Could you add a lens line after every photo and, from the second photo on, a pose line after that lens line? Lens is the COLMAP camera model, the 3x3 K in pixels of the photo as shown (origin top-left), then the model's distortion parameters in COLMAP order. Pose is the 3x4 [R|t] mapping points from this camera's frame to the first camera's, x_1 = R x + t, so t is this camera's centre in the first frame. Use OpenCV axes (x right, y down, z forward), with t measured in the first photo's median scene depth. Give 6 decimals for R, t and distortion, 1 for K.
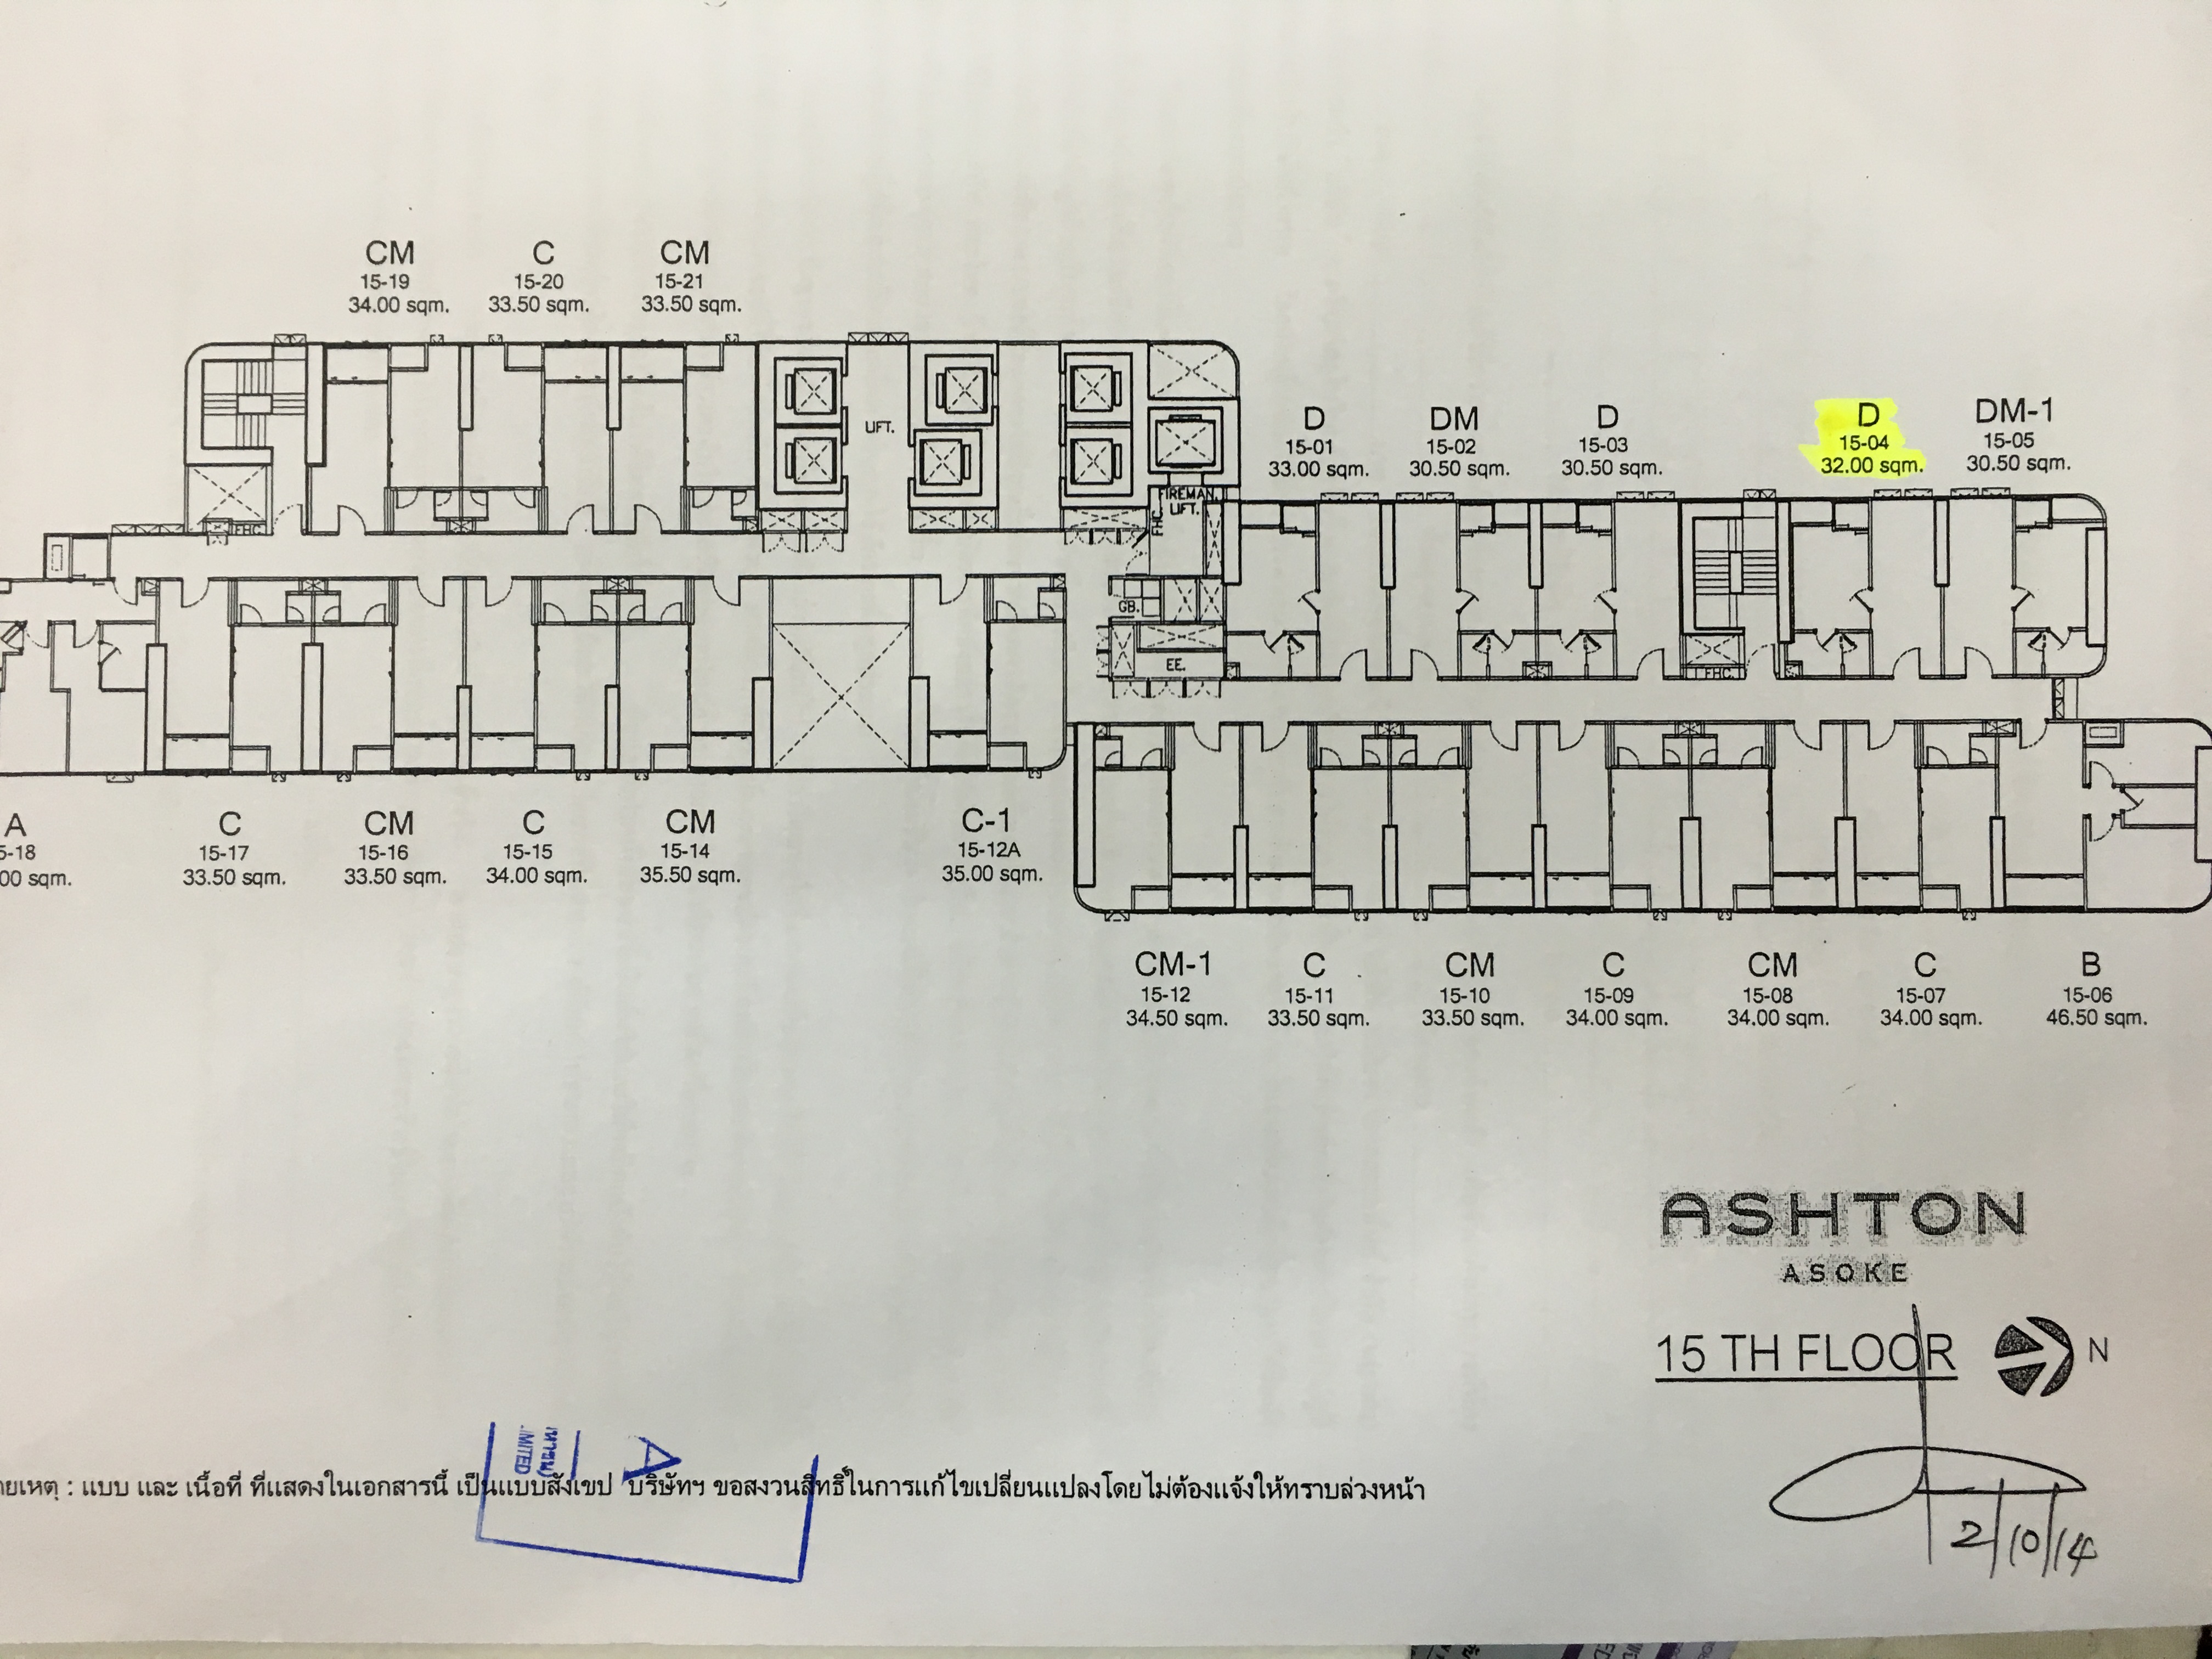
lens RADIAL K [[1890.2, 0, 1106.0], [0, 1890.2, 829.5], [0, 0, 1]] dist [-0.004944, 0.008446]
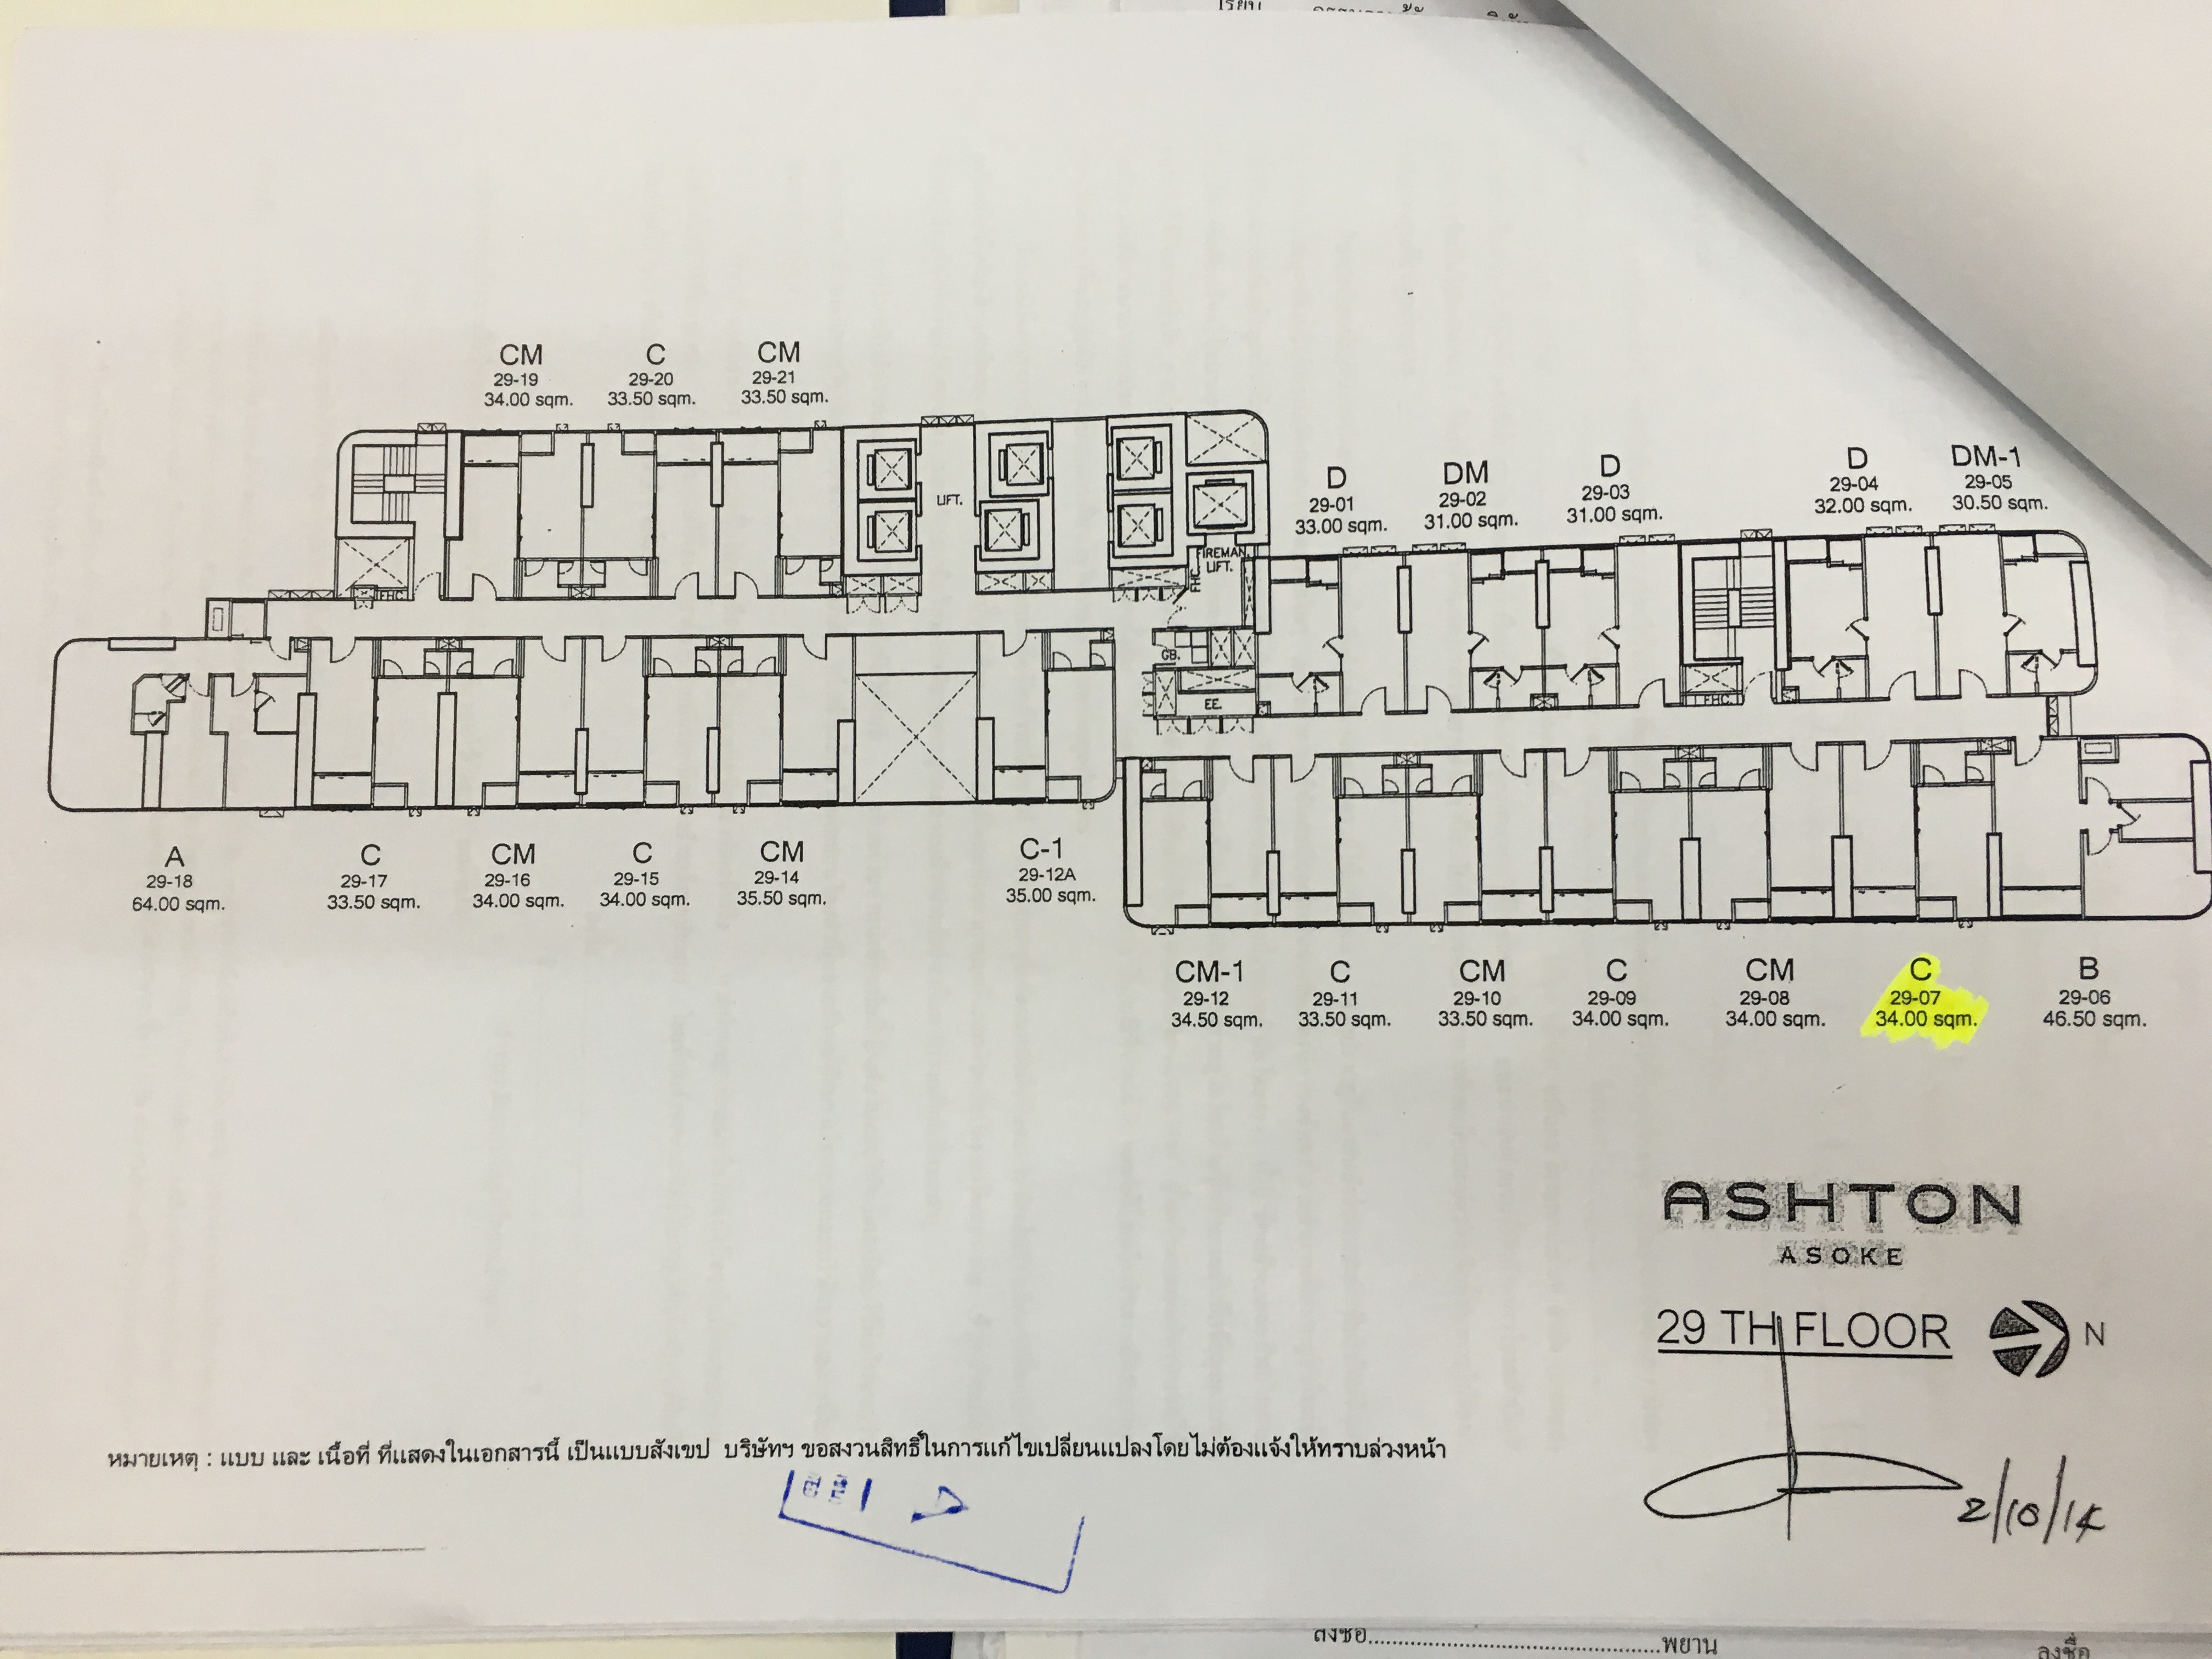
lens RADIAL K [[1890.2, 0, 1106.0], [0, 1890.2, 829.5], [0, 0, 1]] dist [-0.004944, 0.008446]
pose [[0.999725, -0.008486, -0.021852, -0.002503], [0.008357, 0.999947, -0.005984, -0.007407], [0.021902, 0.005800, 0.999743, -0.113403]]
